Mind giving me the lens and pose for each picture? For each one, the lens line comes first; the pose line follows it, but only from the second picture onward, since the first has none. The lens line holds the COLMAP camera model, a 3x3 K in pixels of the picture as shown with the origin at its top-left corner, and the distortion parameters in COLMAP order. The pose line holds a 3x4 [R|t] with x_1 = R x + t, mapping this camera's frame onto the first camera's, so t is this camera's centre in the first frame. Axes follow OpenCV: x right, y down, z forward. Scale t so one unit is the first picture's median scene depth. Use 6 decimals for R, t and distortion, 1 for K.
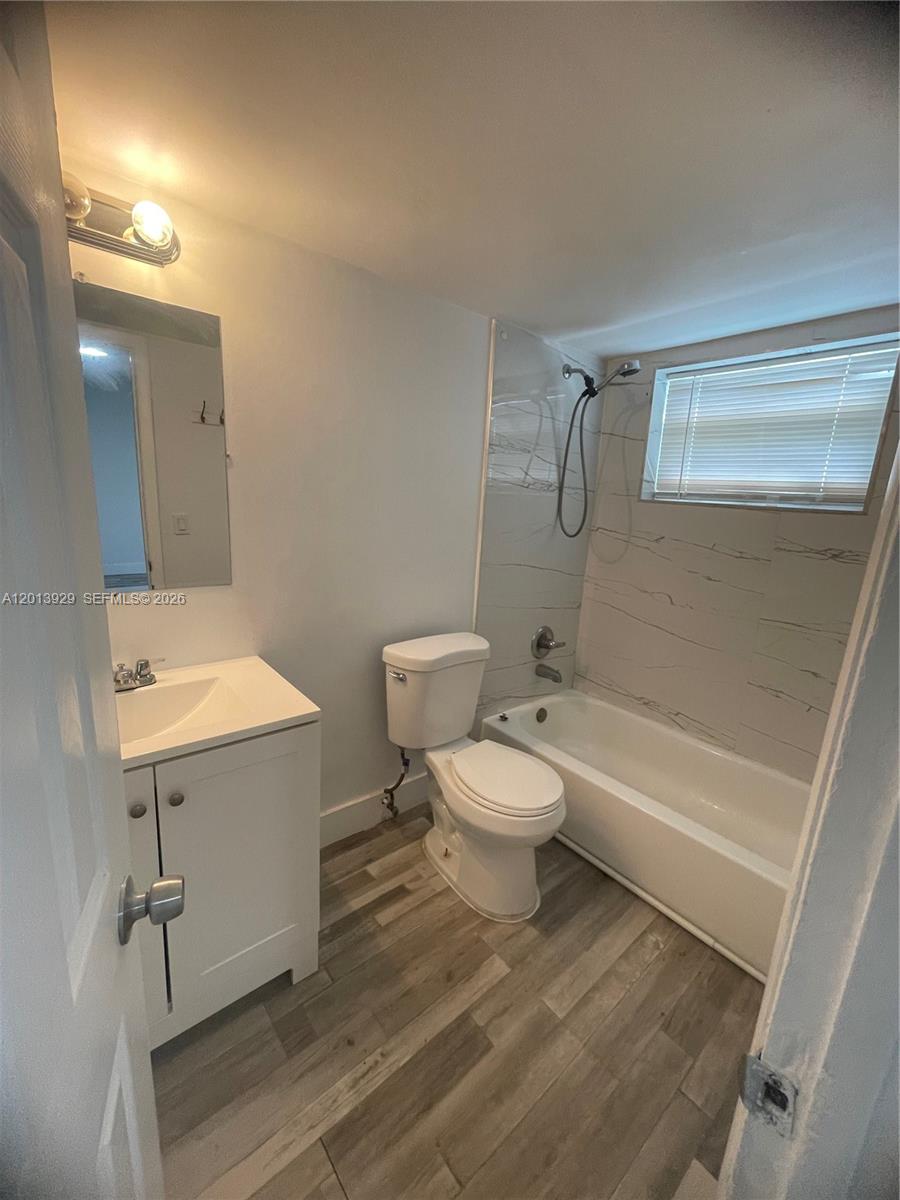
lens RADIAL K [[484.4, 0, 450.1], [0, 484.4, 602.2], [0, 0, 1]] dist [0.001029, 0.000130]
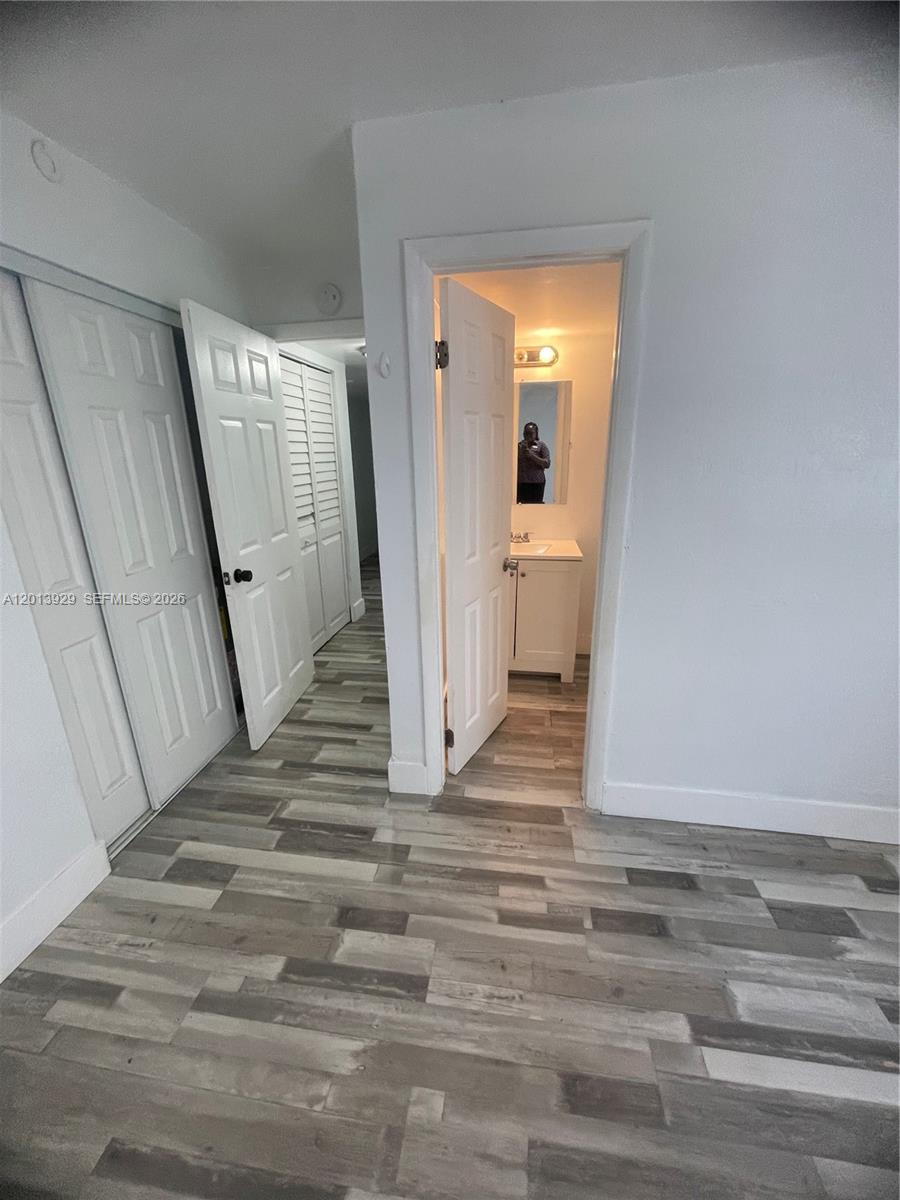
lens RADIAL K [[484.4, 0, 445.6], [0, 484.4, 601.8], [0, 0, 1]] dist [0.001029, 0.000130]
pose [[0.661322, 0.155617, -0.733782, 1.035466], [-0.107508, 0.987808, 0.112598, 0.255662], [0.742358, 0.004424, 0.669989, -1.023786]]
